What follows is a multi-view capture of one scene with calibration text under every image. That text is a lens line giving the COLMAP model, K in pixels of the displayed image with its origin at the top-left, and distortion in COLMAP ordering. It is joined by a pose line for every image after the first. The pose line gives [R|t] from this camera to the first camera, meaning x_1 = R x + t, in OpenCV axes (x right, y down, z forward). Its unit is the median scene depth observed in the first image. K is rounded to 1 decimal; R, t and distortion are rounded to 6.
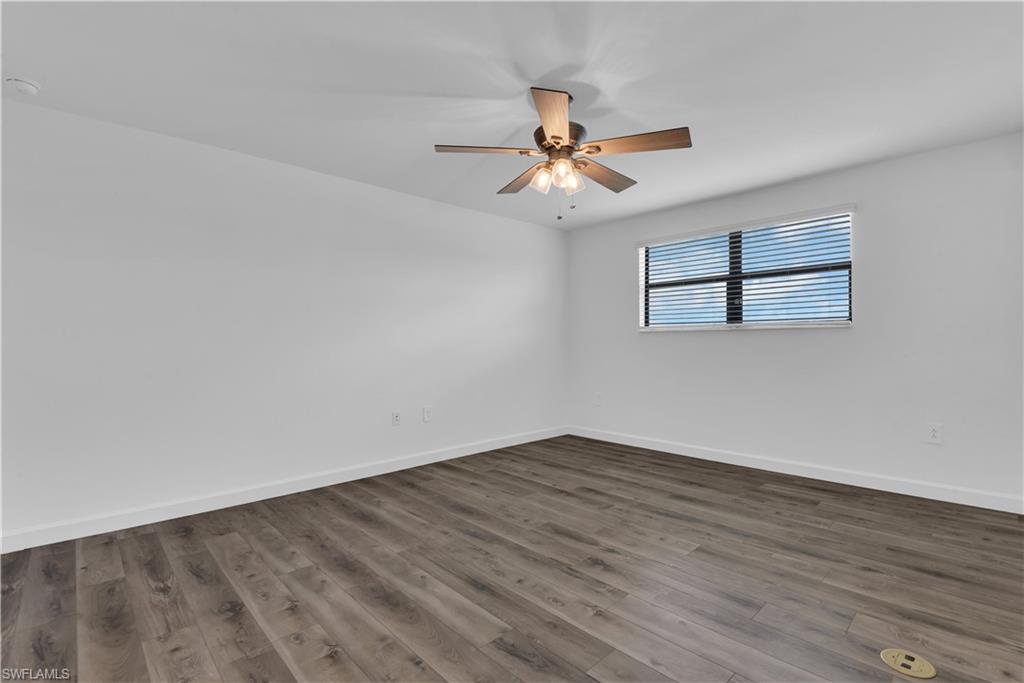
lens RADIAL K [[496.9, 0, 509.9], [0, 496.9, 349.2], [0, 0, 1]] dist [-0.000439, -0.000936]
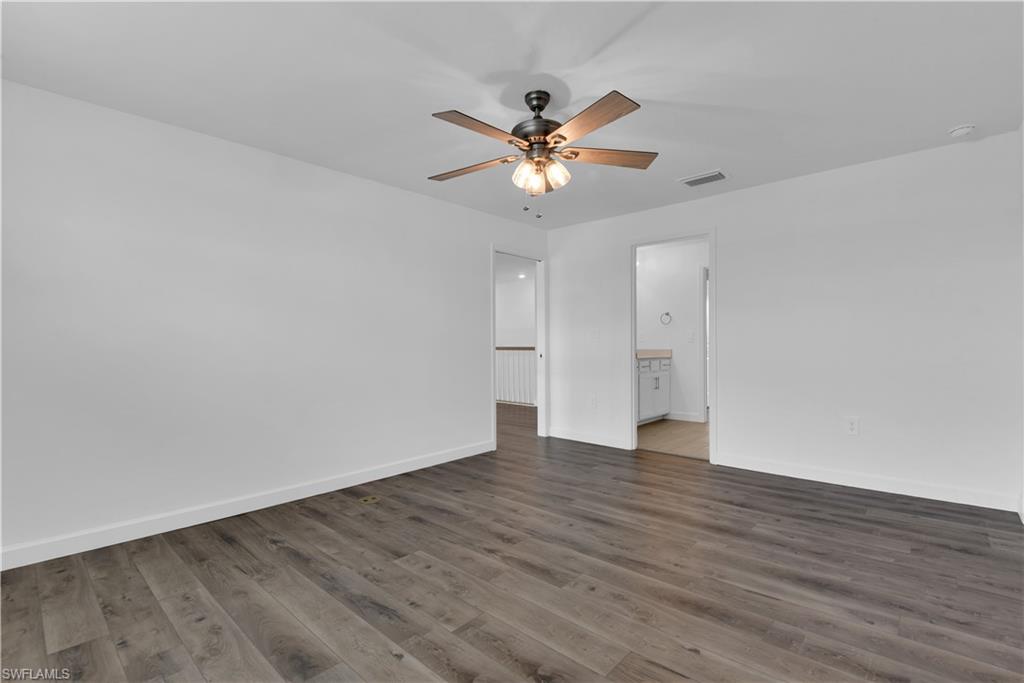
lens RADIAL K [[496.9, 0, 512.0], [0, 496.9, 343.8], [0, 0, 1]] dist [-0.000439, -0.000936]
pose [[-0.997276, 0.011757, -0.072812, 0.222741], [0.010623, 0.999817, 0.015929, -0.026282], [0.072986, 0.015112, -0.997218, 1.924394]]
